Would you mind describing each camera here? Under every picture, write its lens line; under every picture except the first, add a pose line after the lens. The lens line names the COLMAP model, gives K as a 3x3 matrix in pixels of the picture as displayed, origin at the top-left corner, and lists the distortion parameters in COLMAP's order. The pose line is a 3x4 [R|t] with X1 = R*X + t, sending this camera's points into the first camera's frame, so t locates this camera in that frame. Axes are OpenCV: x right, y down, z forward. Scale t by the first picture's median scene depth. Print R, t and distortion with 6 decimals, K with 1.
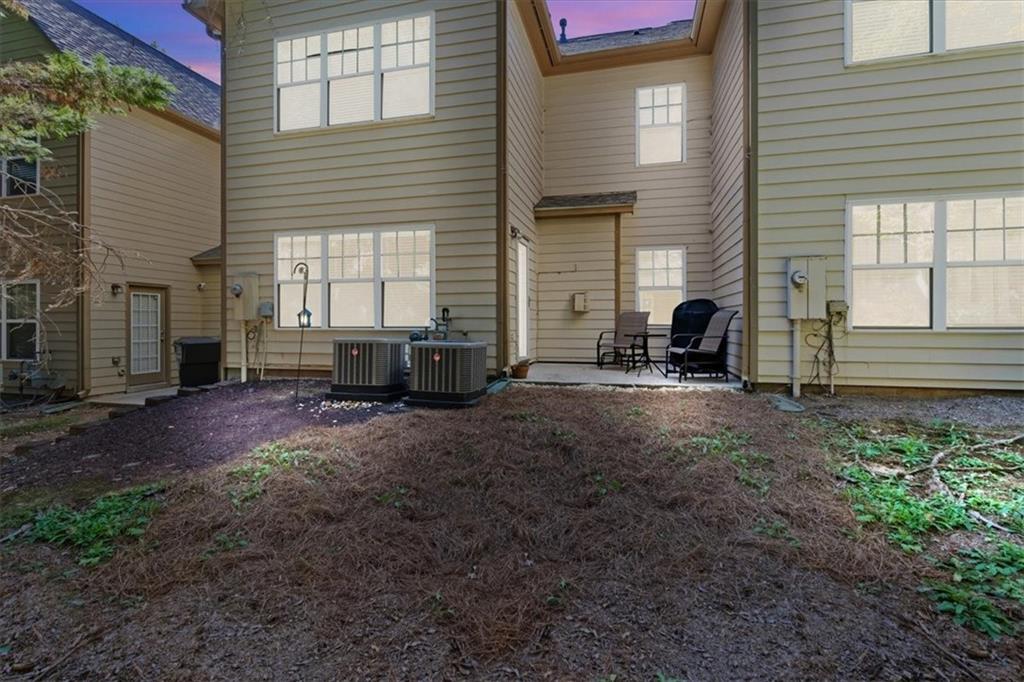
lens RADIAL K [[472.3, 0, 512.8], [0, 472.3, 322.8], [0, 0, 1]] dist [0.000458, 0.000143]
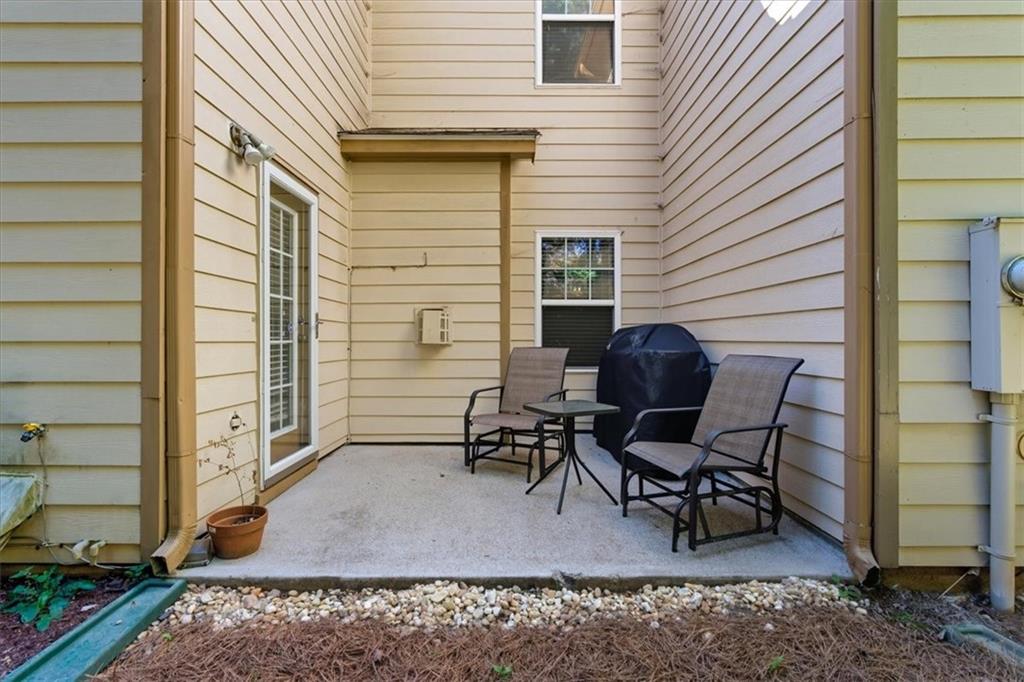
lens RADIAL K [[460.7, 0, 512.1], [0, 460.7, 337.5], [0, 0, 1]] dist [0.000888, 0.000485]
pose [[0.967849, 0.002171, 0.251521, 0.109656], [-0.002234, 0.999998, -0.000036, -0.035067], [-0.251521, -0.000527, 0.967852, 0.547880]]
